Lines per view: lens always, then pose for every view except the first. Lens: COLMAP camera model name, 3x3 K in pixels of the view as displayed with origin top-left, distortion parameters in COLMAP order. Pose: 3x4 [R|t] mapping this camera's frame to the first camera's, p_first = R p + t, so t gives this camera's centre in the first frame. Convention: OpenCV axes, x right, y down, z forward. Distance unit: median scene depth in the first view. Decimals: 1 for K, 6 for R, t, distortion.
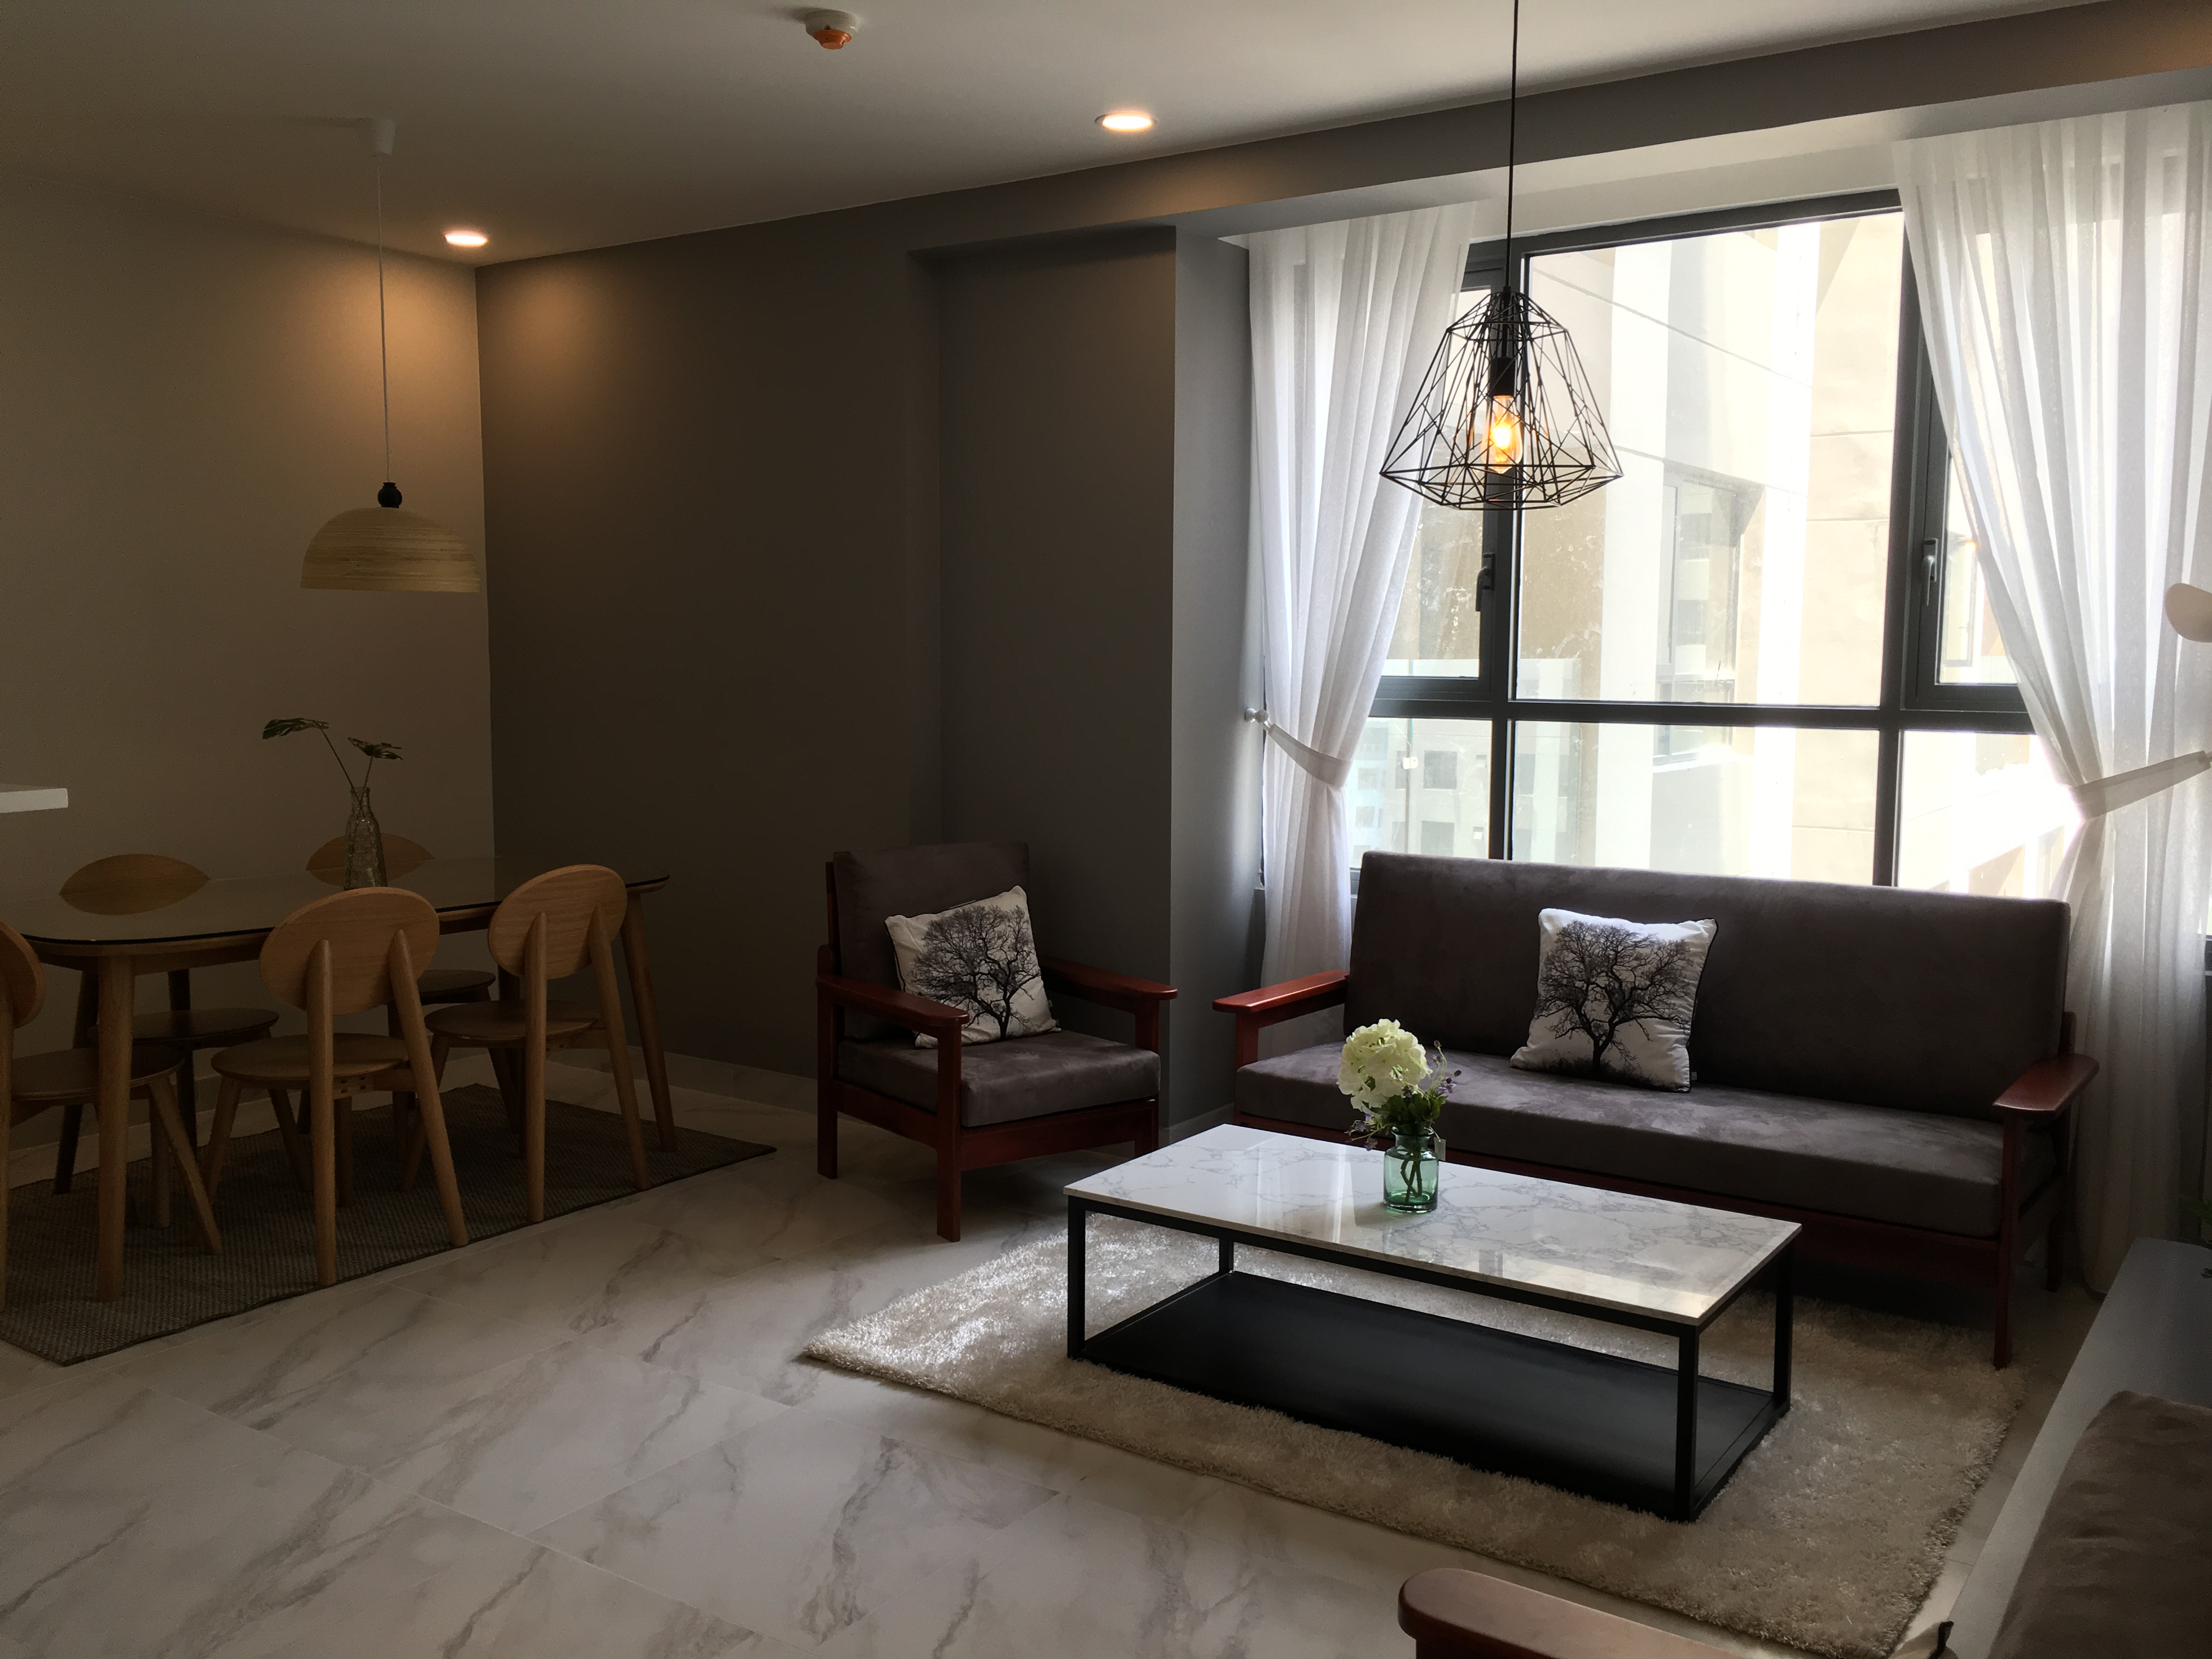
lens RADIAL K [[1889.8, 0, 1100.2], [0, 1889.8, 831.6], [0, 0, 1]] dist [0.071159, -0.087486]
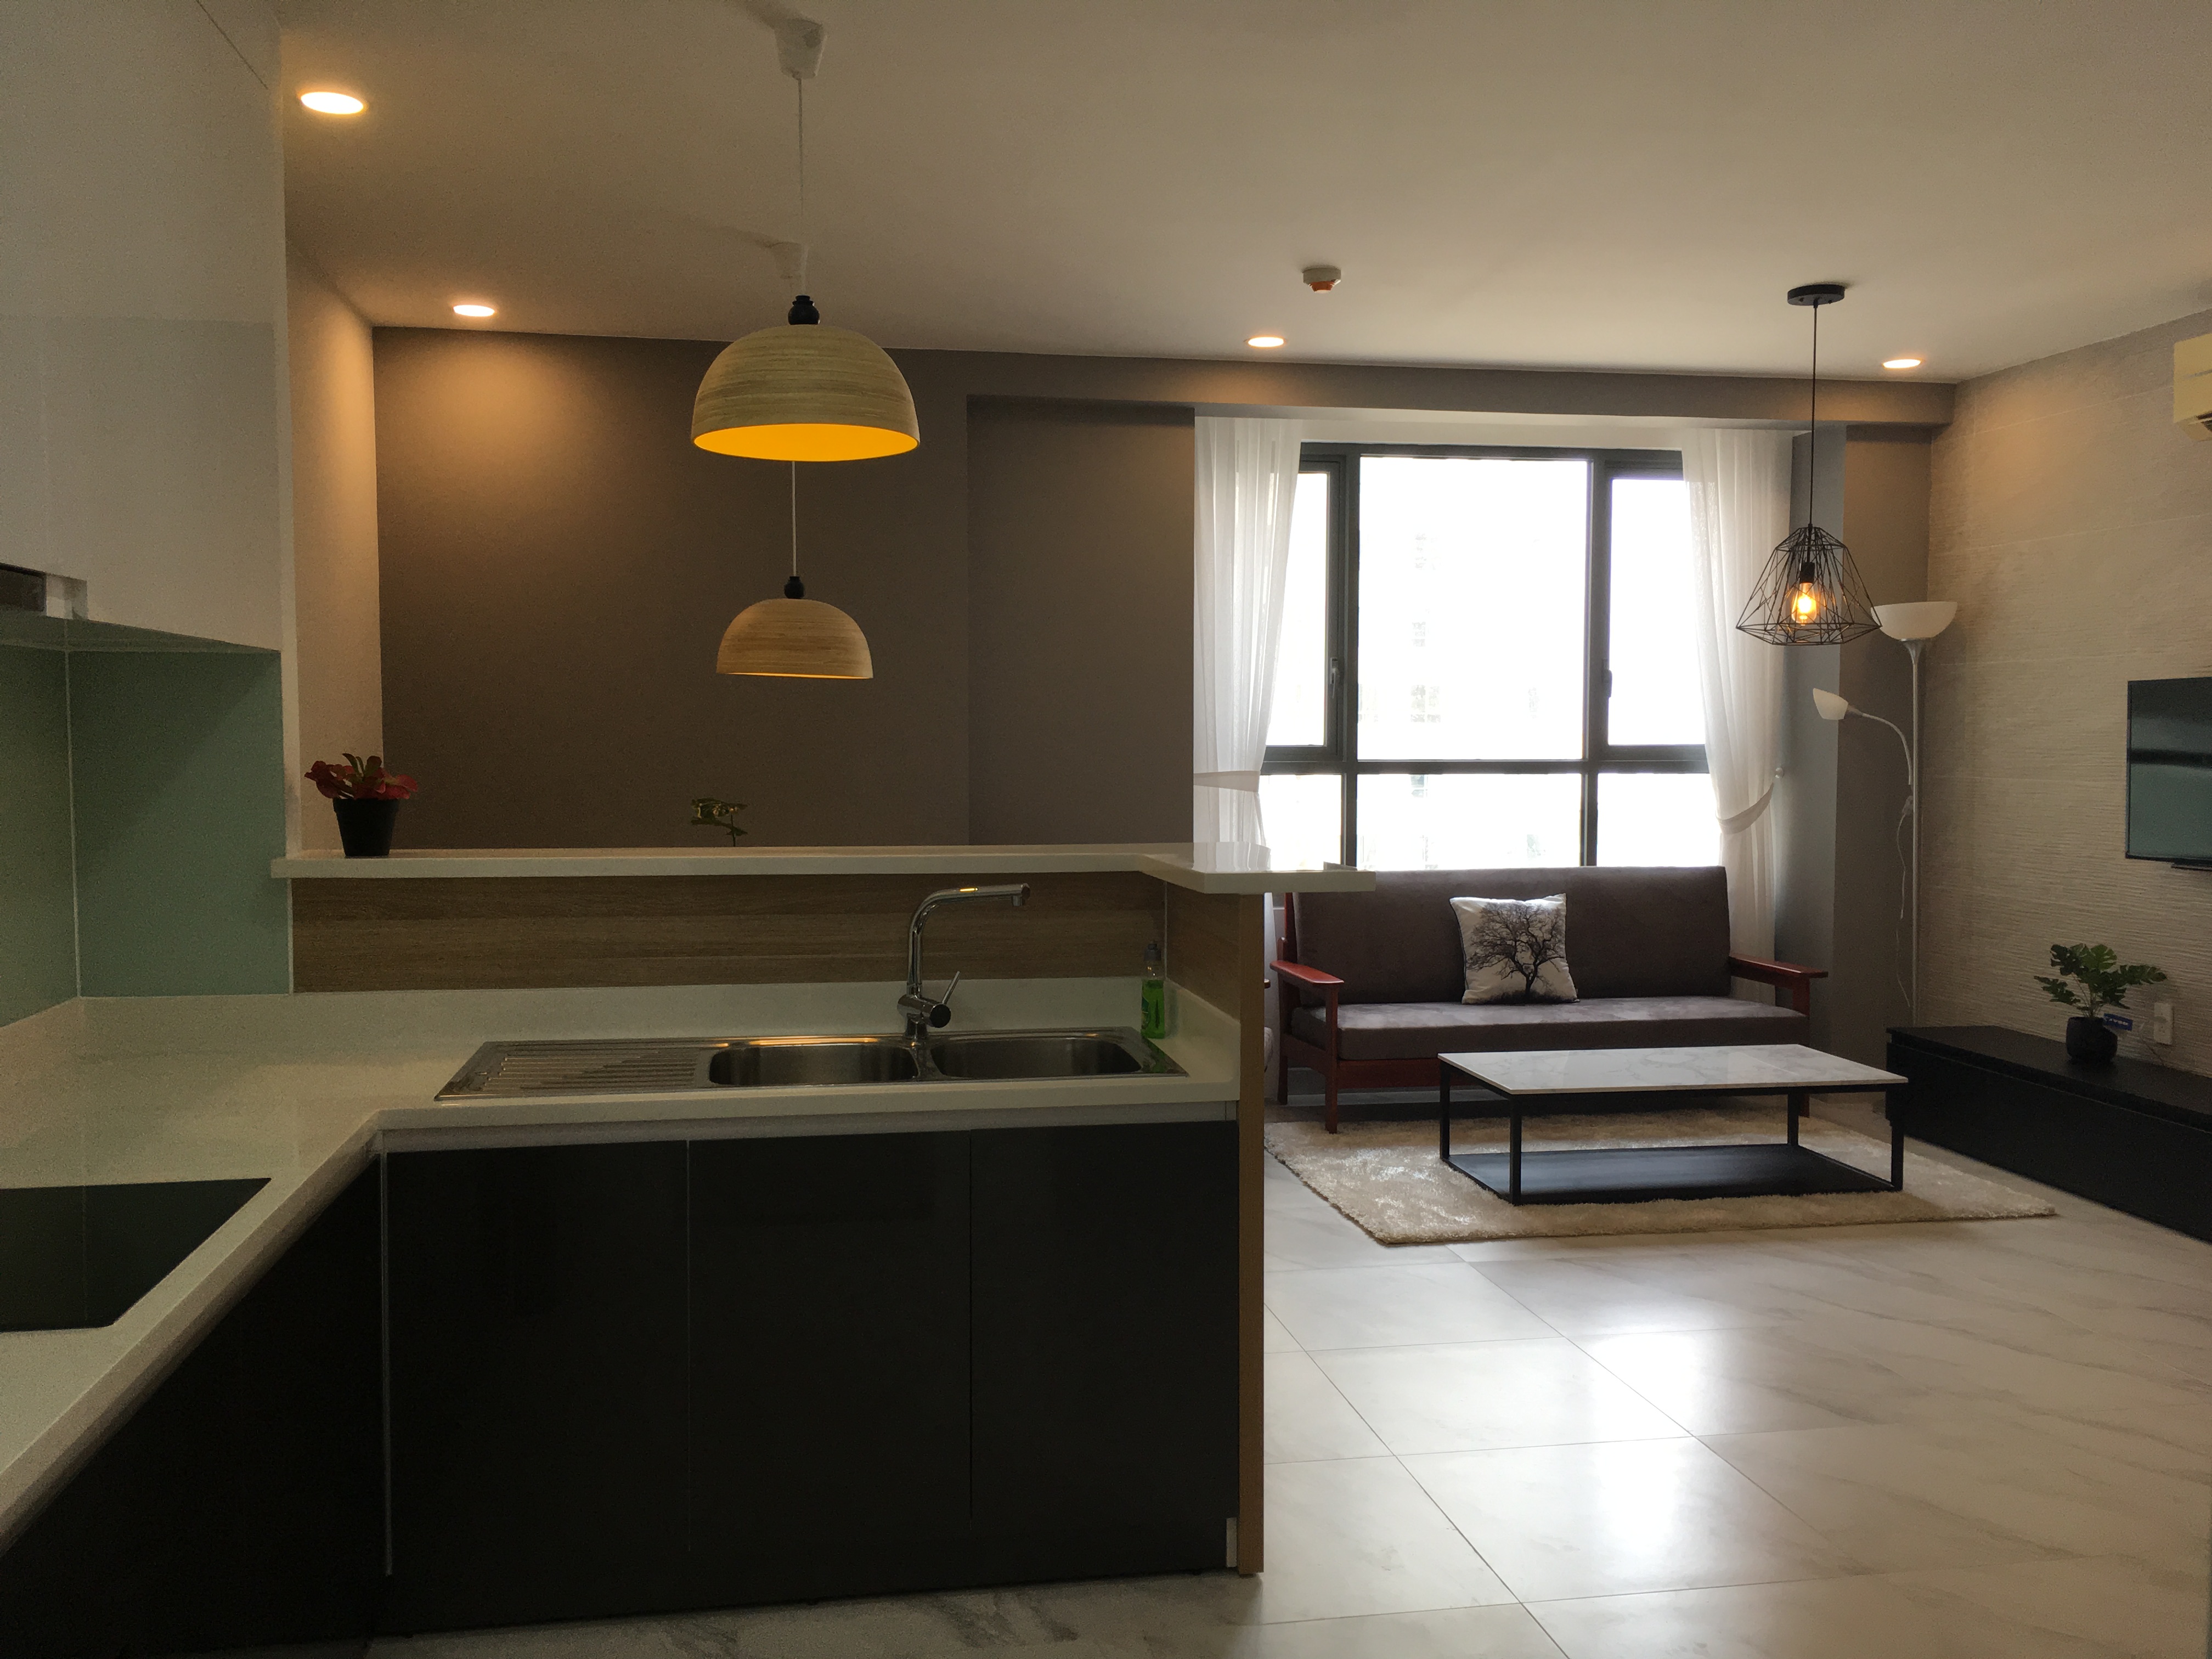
lens RADIAL K [[1904.0, 0, 1106.0], [0, 1904.0, 829.5], [0, 0, 1]] dist [0.041333, -0.019557]
pose [[0.711730, -0.043121, 0.701129, -1.038624], [0.071322, 0.997392, -0.011058, -0.016402], [-0.698823, 0.057876, 0.712949, 0.124044]]
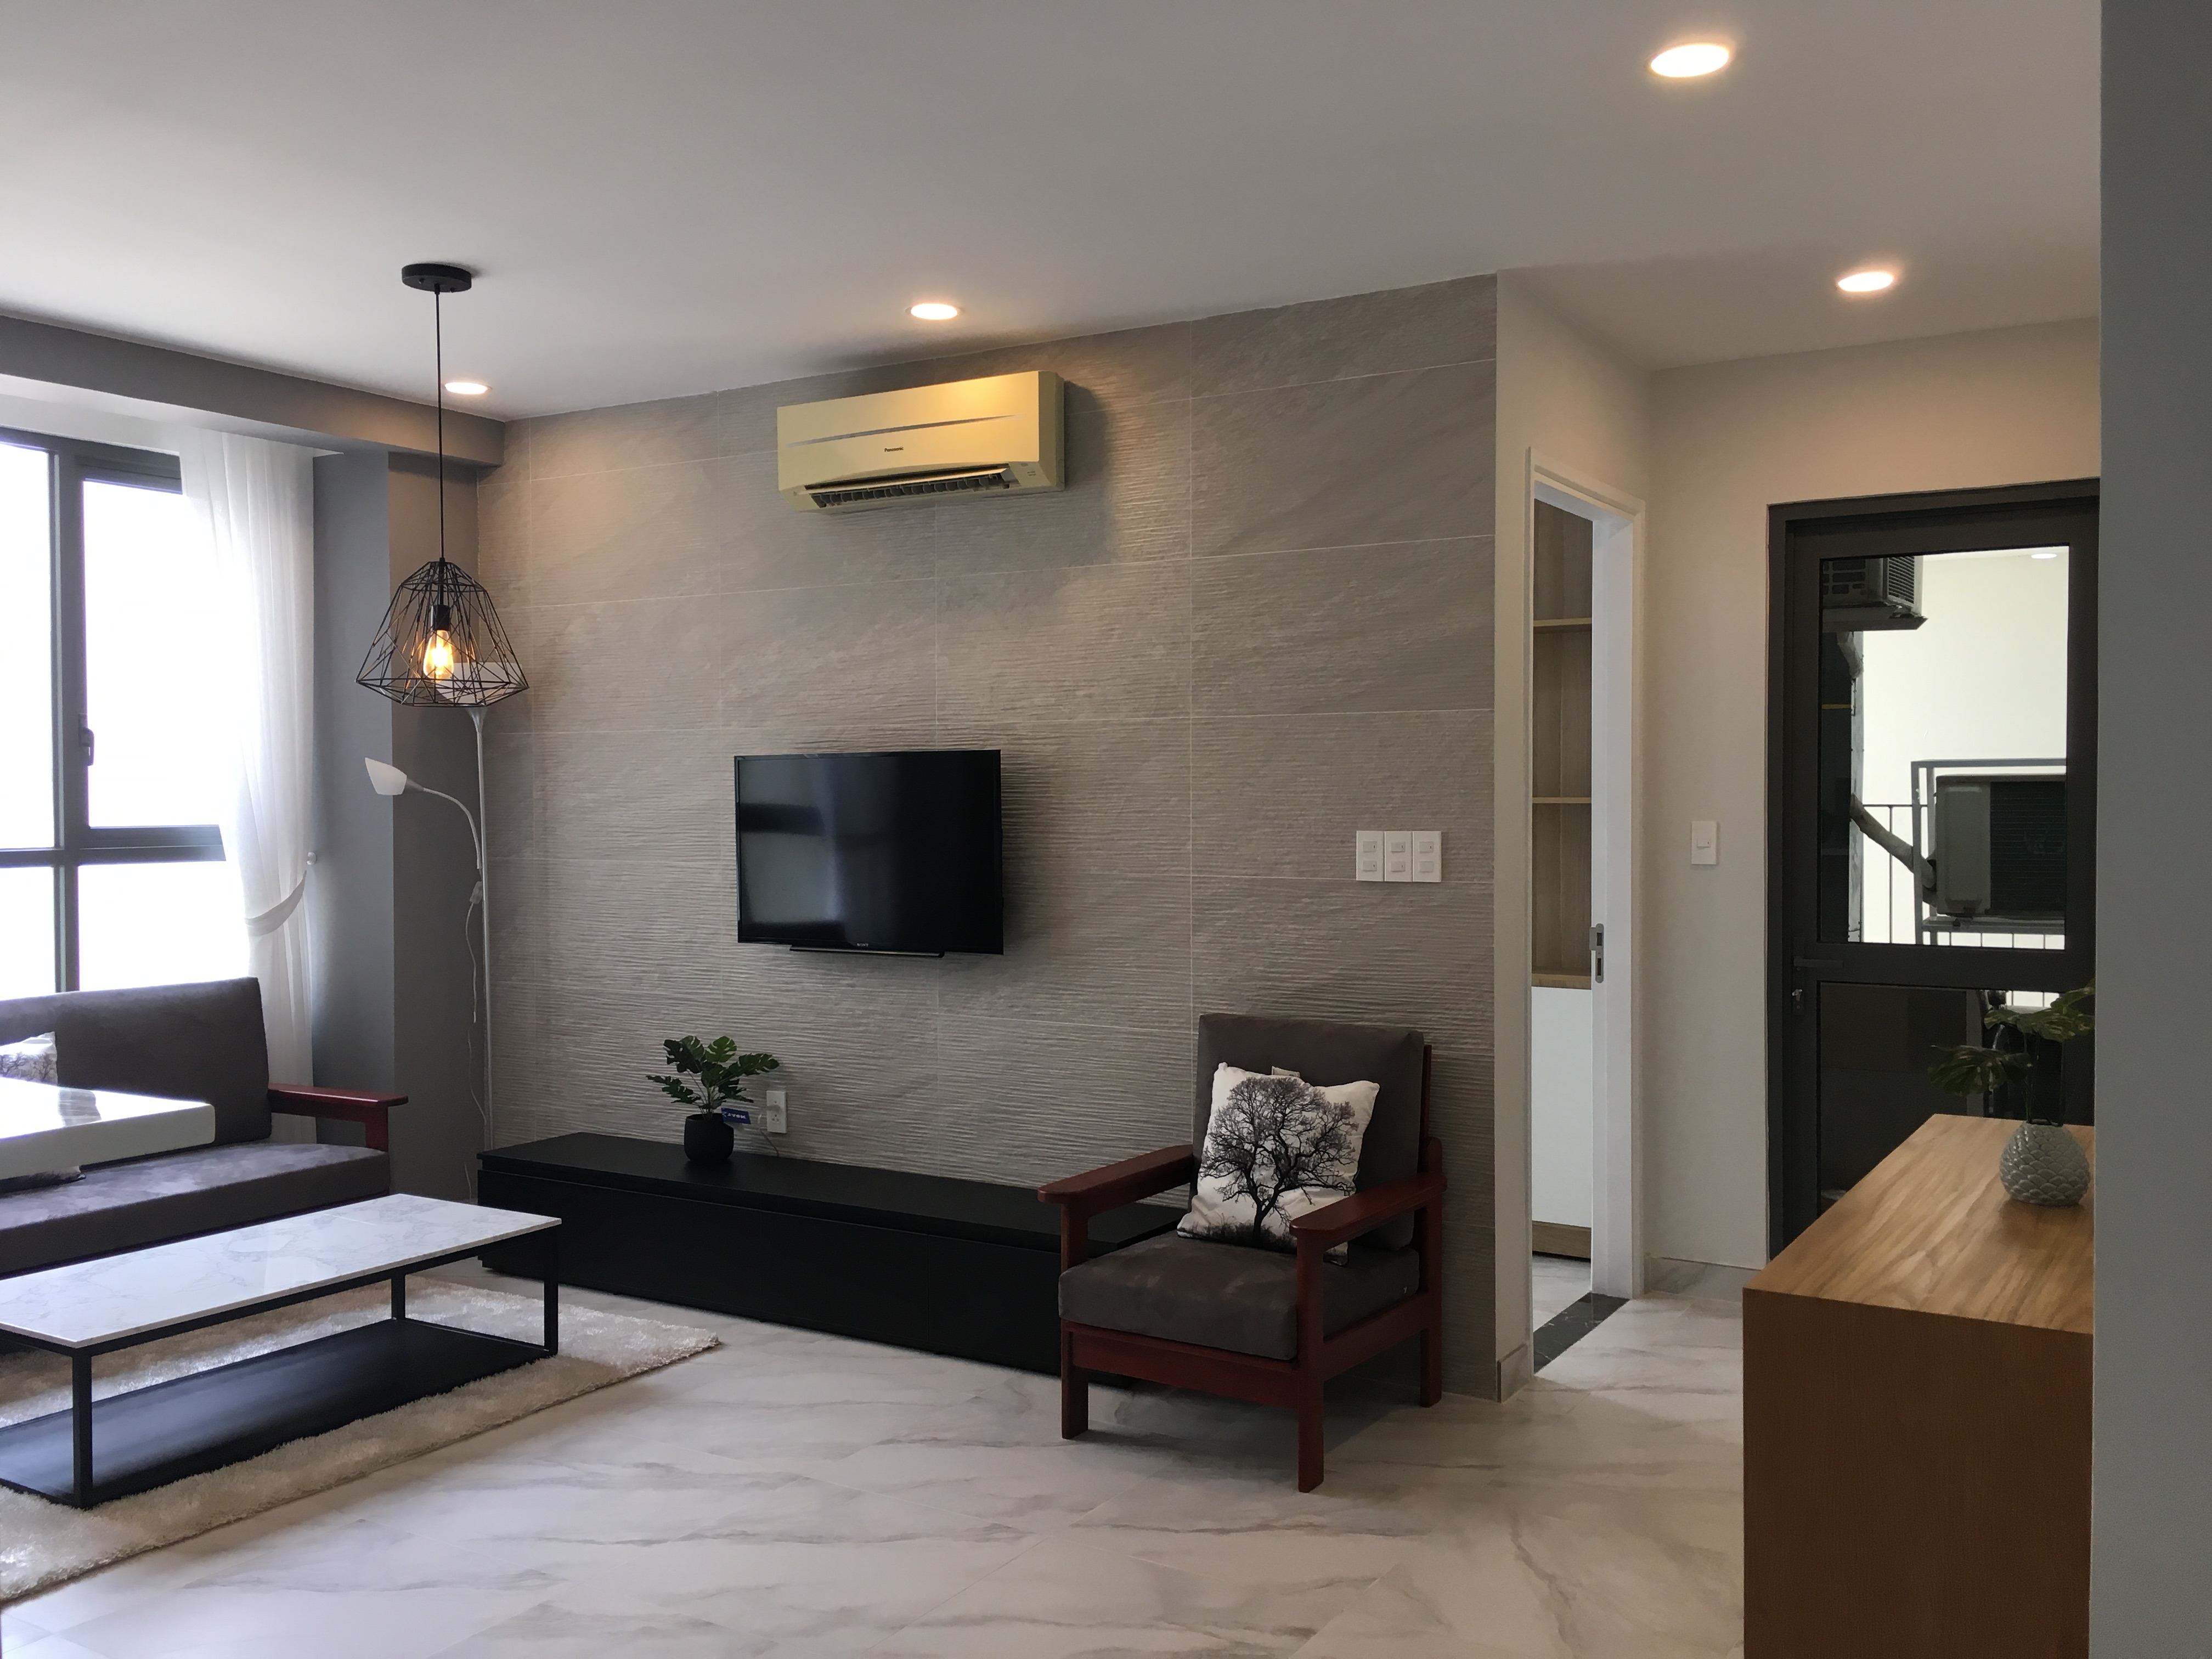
lens RADIAL K [[1889.8, 0, 1100.2], [0, 1889.8, 831.6], [0, 0, 1]] dist [0.071159, -0.087486]
pose [[-0.049962, -0.027961, 0.998360, -0.859786], [0.098196, 0.994627, 0.032771, -0.050451], [-0.993912, 0.099672, -0.046948, 0.391636]]
